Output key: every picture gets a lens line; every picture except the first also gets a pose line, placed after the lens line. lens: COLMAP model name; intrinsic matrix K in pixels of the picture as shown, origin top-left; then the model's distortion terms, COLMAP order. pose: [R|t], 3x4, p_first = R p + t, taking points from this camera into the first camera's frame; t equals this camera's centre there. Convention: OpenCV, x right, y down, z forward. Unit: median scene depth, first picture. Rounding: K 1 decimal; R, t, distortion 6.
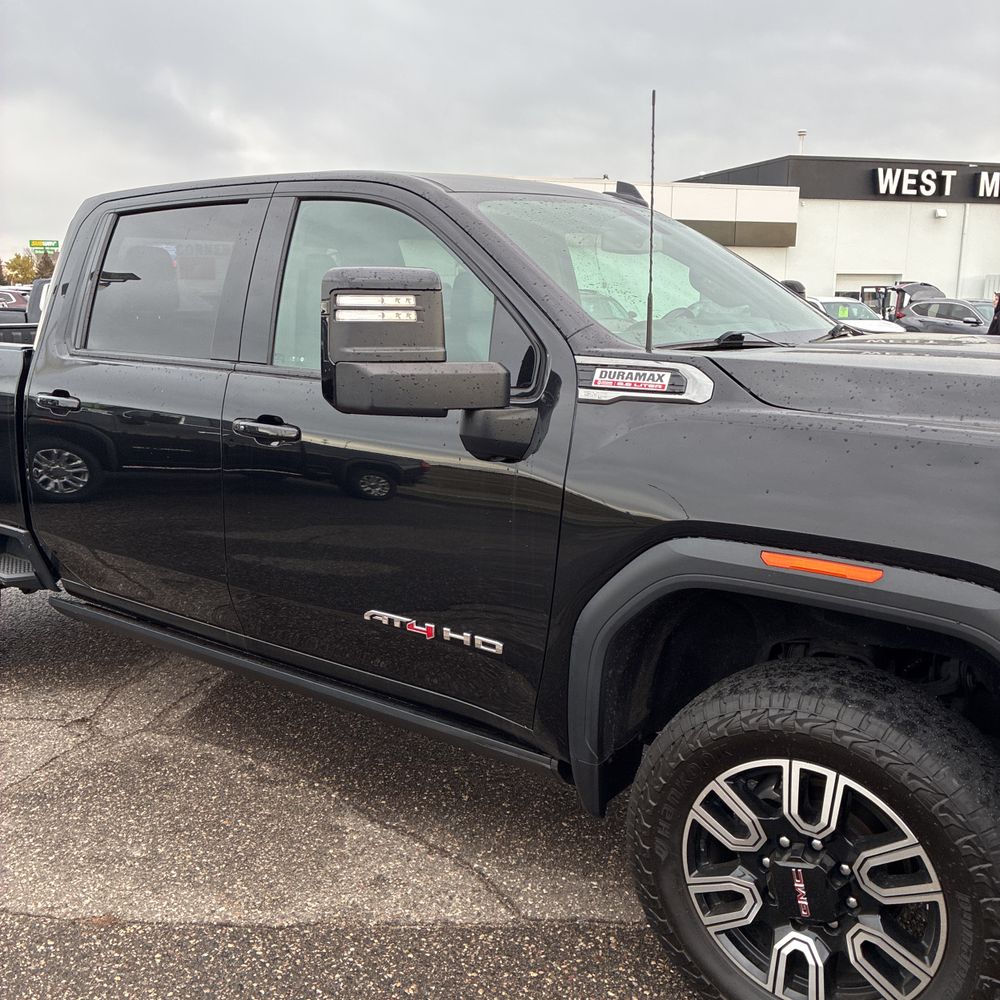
lens RADIAL K [[1014.0, 0, 484.6], [0, 1014.0, 485.5], [0, 0, 1]] dist [0.022661, -0.001088]
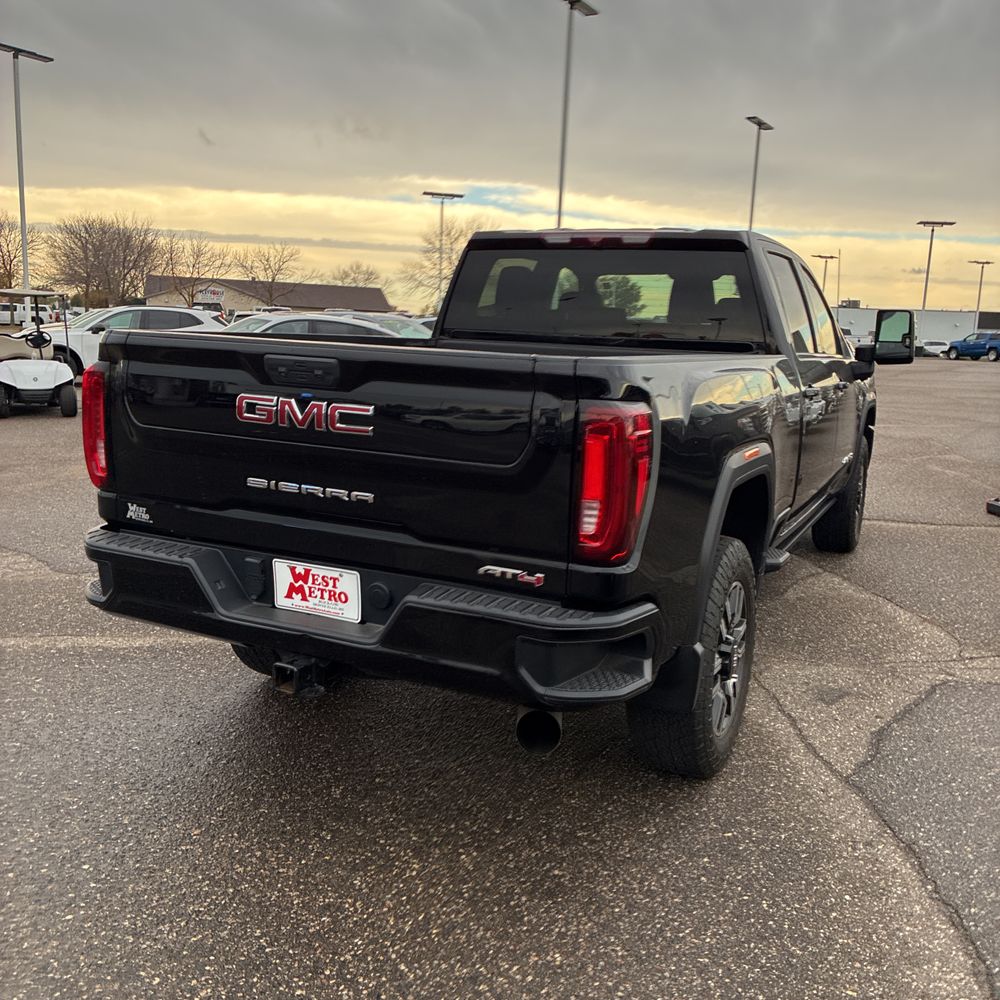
lens RADIAL K [[1020.2, 0, 512.9], [0, 1020.2, 495.3], [0, 0, 1]] dist [0.041304, -0.021071]
pose [[-0.207586, -0.170575, 0.963230, -1.625285], [0.144700, 0.968493, 0.202692, -0.275704], [-0.967455, 0.181456, -0.176363, 1.605717]]
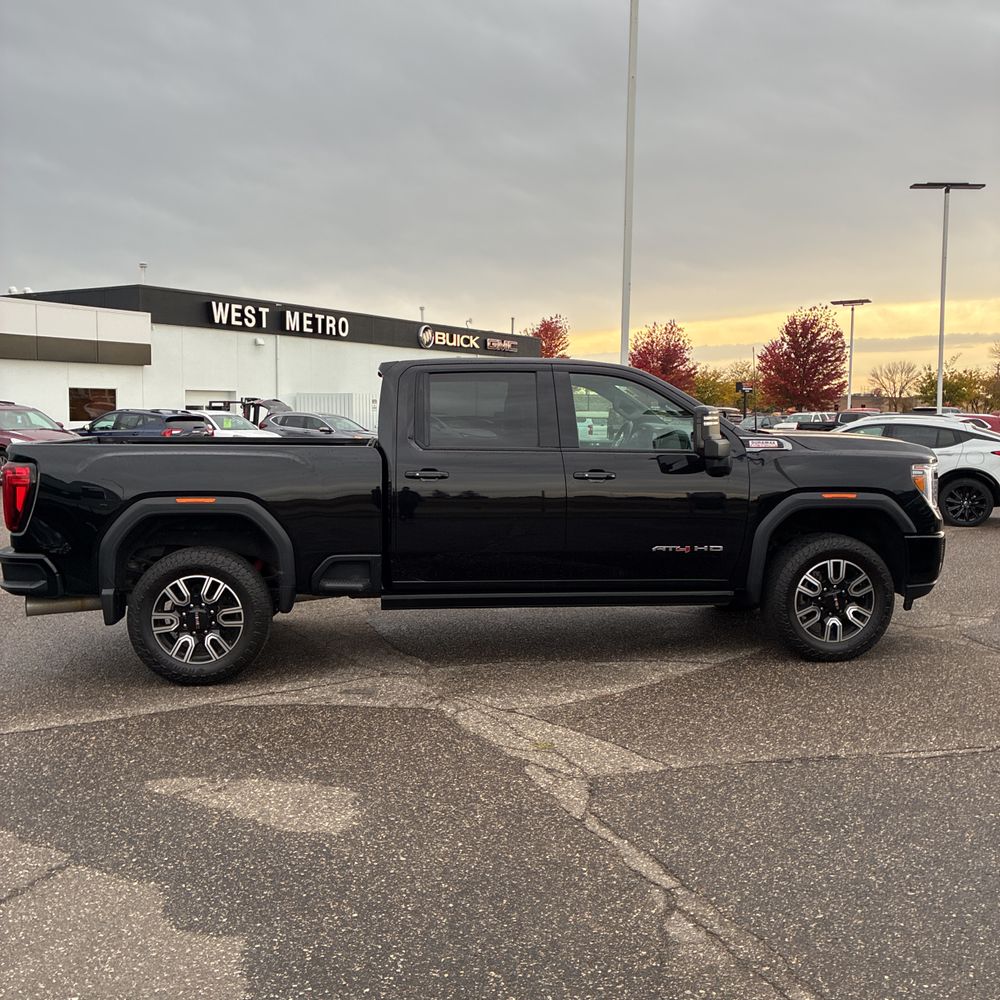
lens RADIAL K [[1016.3, 0, 490.3], [0, 1016.3, 485.6], [0, 0, 1]] dist [0.008388, -0.014160]
pose [[0.739296, -0.052527, 0.671329, -1.503420], [0.124512, 0.990425, -0.059624, 0.056438], [-0.661769, 0.127668, 0.738758, -0.387892]]
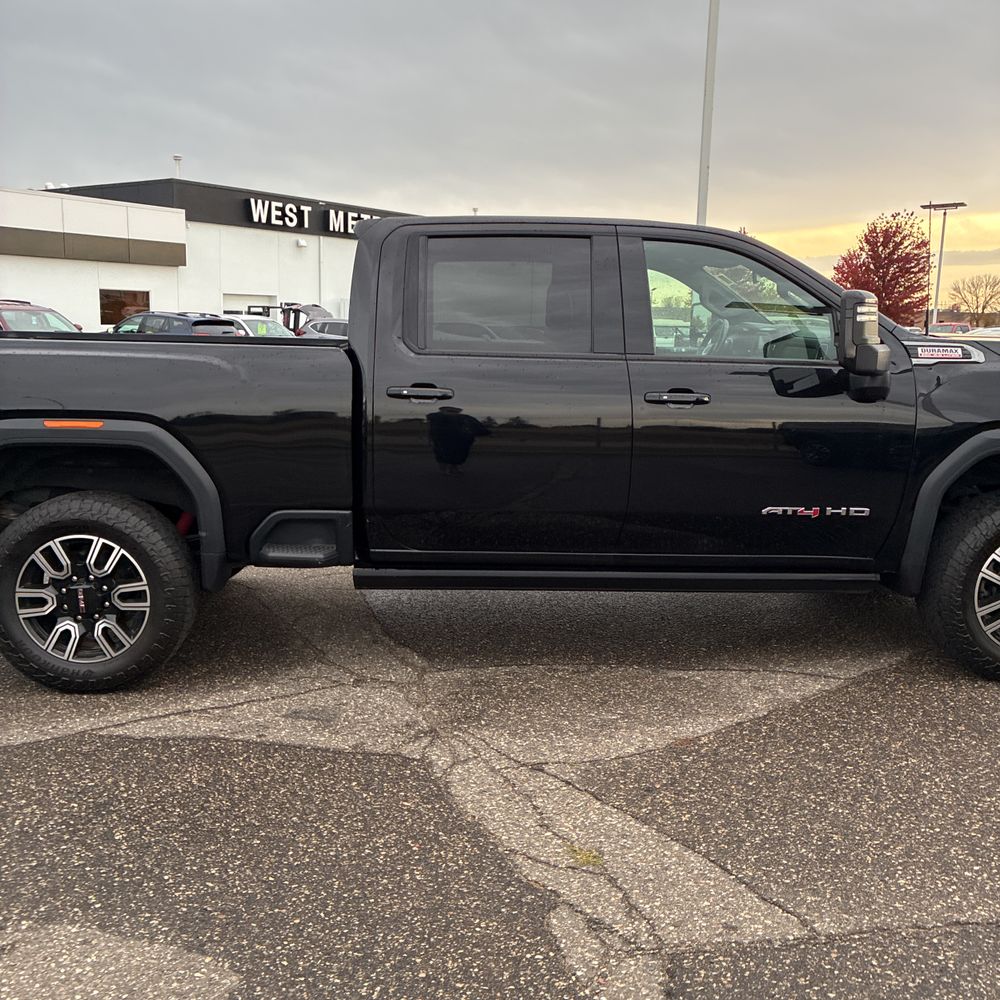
lens RADIAL K [[1014.0, 0, 484.6], [0, 1014.0, 485.5], [0, 0, 1]] dist [0.022661, -0.001088]
pose [[0.779569, -0.091924, 0.619534, -1.077095], [0.102993, 0.994520, 0.017966, 0.012584], [-0.617791, 0.049802, 0.784764, 0.029518]]
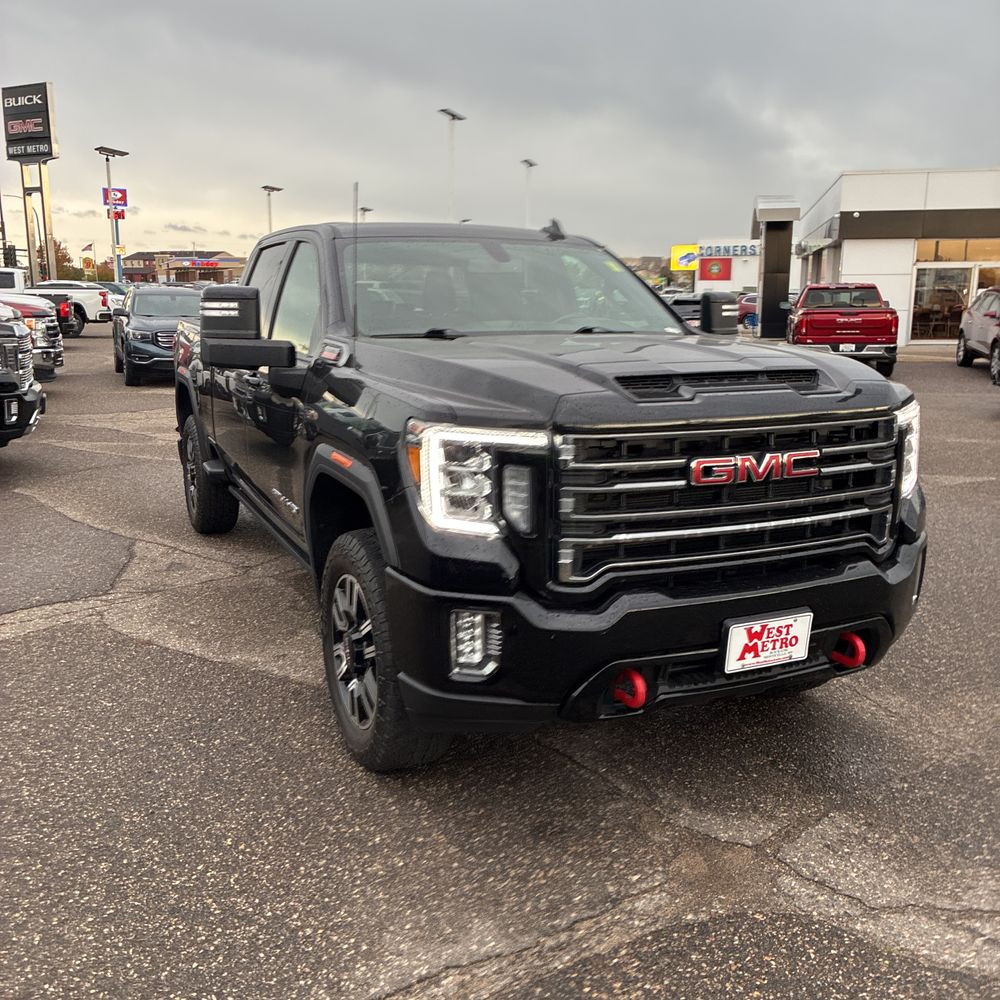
lens RADIAL K [[1002.9, 0, 476.2], [0, 1002.9, 498.0], [0, 0, 1]] dist [-0.002020, -0.003293]
pose [[0.865890, 0.098928, -0.490355, 0.755313], [-0.090734, 0.995050, 0.040527, 0.030812], [0.491937, 0.009400, 0.870580, -0.212777]]
